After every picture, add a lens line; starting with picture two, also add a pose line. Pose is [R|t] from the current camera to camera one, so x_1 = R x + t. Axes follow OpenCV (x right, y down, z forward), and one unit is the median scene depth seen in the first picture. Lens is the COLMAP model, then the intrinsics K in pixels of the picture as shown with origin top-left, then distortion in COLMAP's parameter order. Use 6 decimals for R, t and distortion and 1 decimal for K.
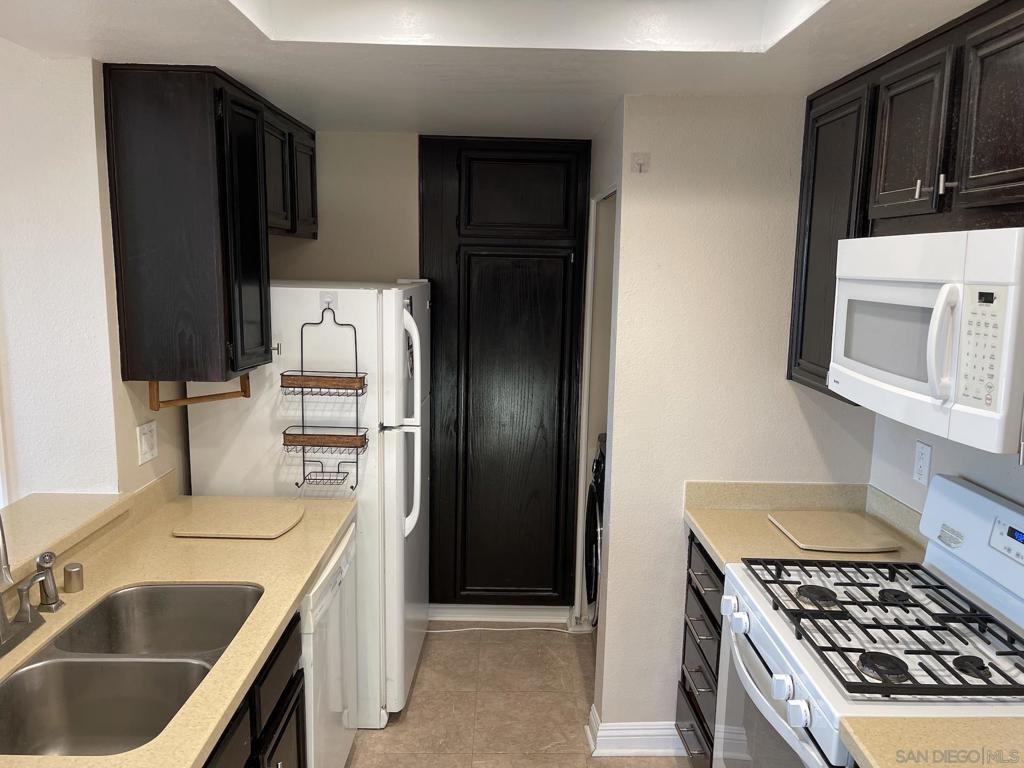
lens RADIAL K [[783.2, 0, 521.0], [0, 783.2, 385.1], [0, 0, 1]] dist [0.051181, -0.070419]
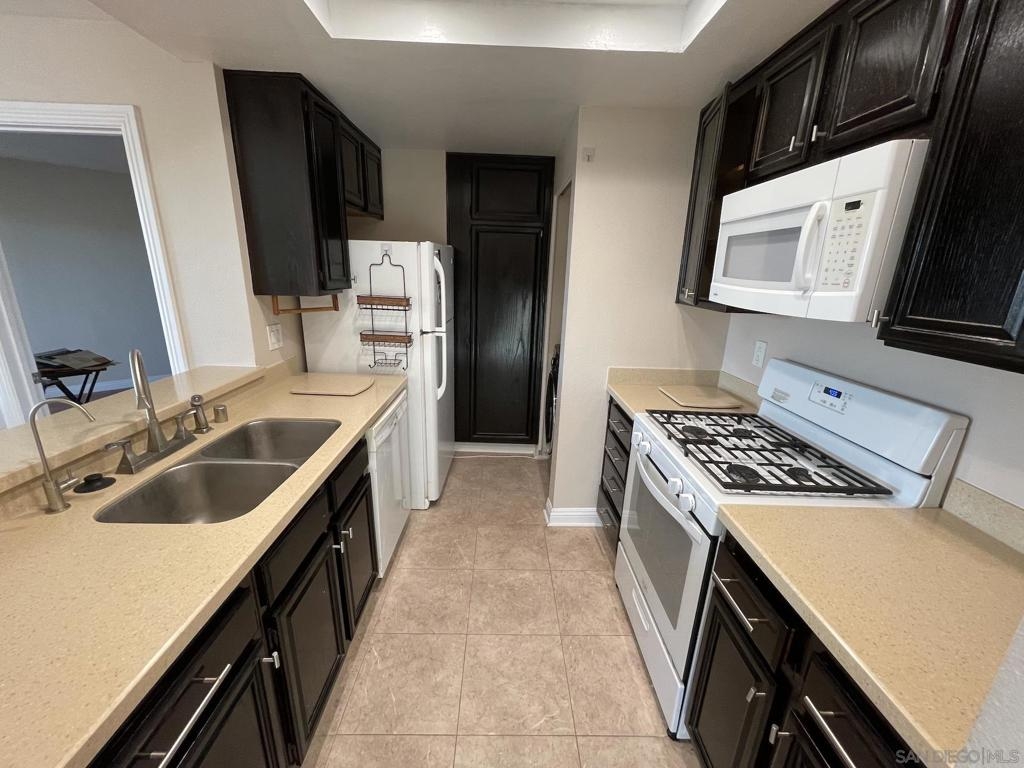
lens RADIAL K [[414.5, 0, 508.8], [0, 414.5, 390.6], [0, 0, 1]] dist [-0.006850, 0.000702]
pose [[0.999919, 0.012172, -0.003830, 0.007153], [-0.011590, 0.991897, 0.126518, 0.070258], [0.005339, -0.126463, 0.991957, 0.156690]]
